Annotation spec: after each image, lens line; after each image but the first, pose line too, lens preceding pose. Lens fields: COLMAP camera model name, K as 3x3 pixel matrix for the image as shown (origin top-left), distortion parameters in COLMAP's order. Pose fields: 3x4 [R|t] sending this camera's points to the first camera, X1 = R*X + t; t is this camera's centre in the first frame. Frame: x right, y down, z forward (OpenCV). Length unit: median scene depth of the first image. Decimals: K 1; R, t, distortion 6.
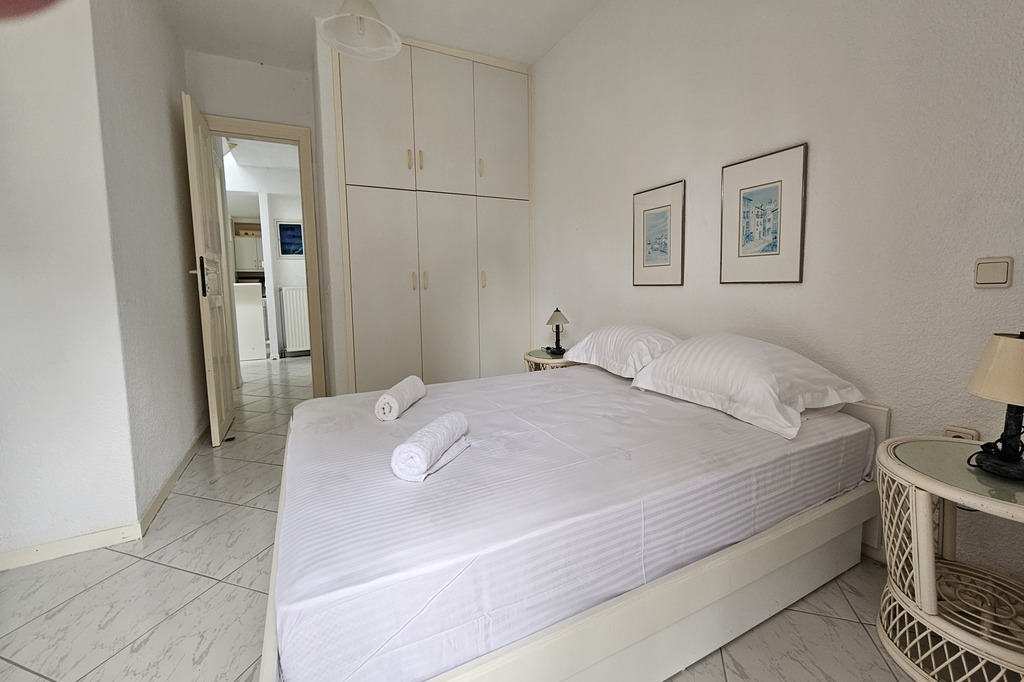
lens RADIAL K [[413.7, 0, 510.6], [0, 413.7, 310.1], [0, 0, 1]] dist [-0.000298, -0.000080]
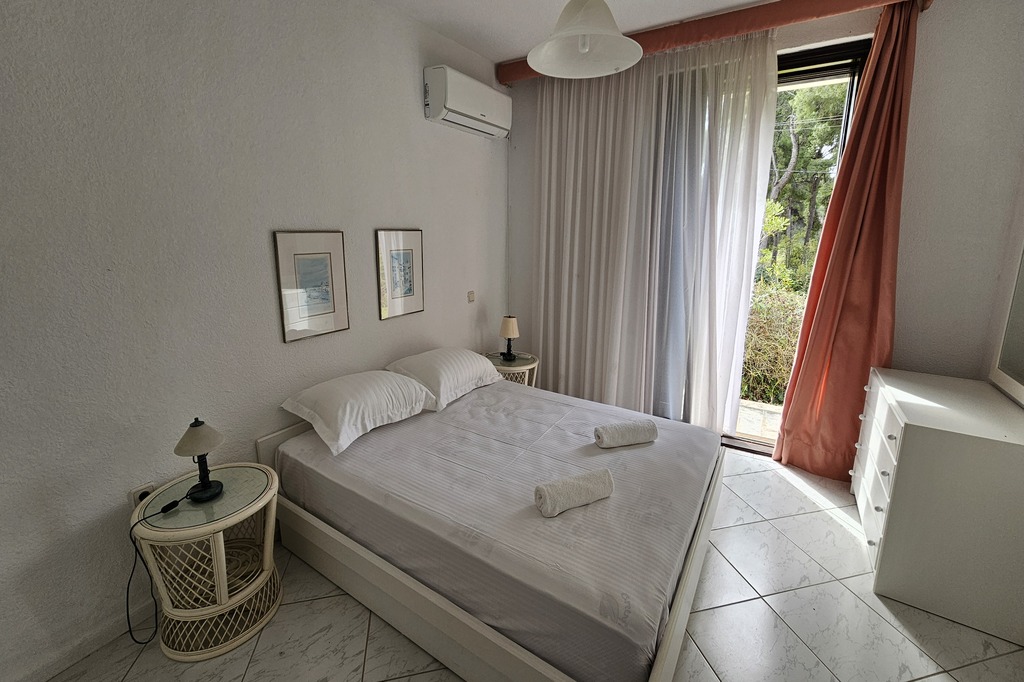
lens RADIAL K [[413.7, 0, 510.6], [0, 413.7, 310.1], [0, 0, 1]] dist [-0.000298, -0.000080]
pose [[-0.502134, -0.146506, 0.852290, -0.828195], [0.065058, 0.976353, 0.206162, -0.353261], [-0.862339, 0.158969, -0.480728, 1.342970]]
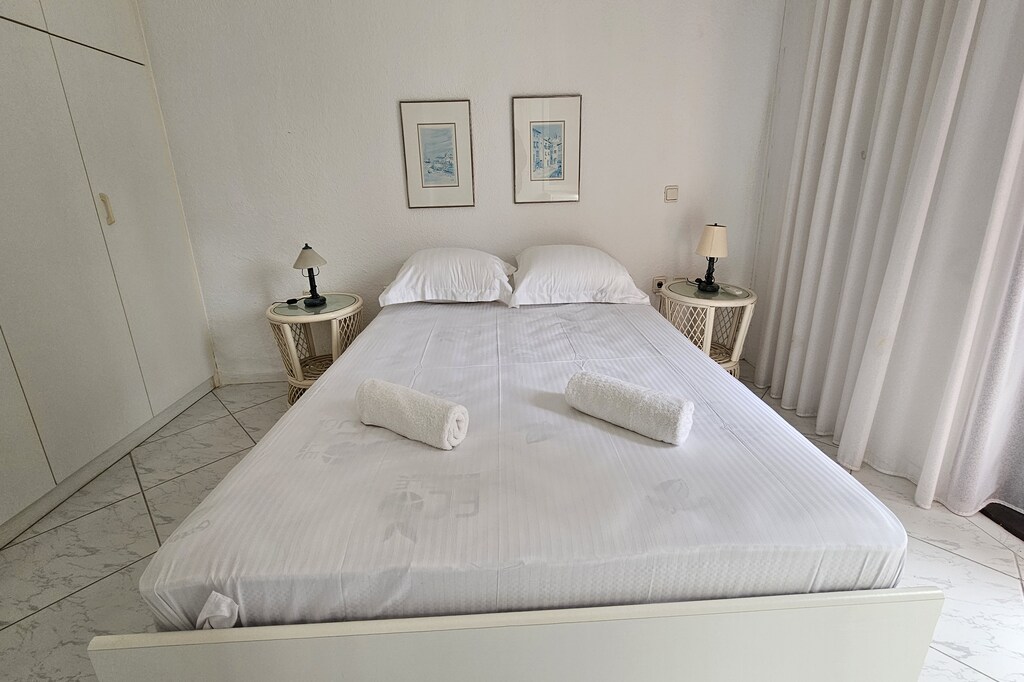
lens RADIAL K [[420.1, 0, 514.9], [0, 420.1, 294.2], [0, 0, 1]] dist [-0.000340, -0.000068]
pose [[0.411970, -0.230989, 0.881433, -0.630263], [0.080210, 0.972773, 0.217436, -0.077364], [-0.907660, -0.018878, 0.419281, 0.530687]]
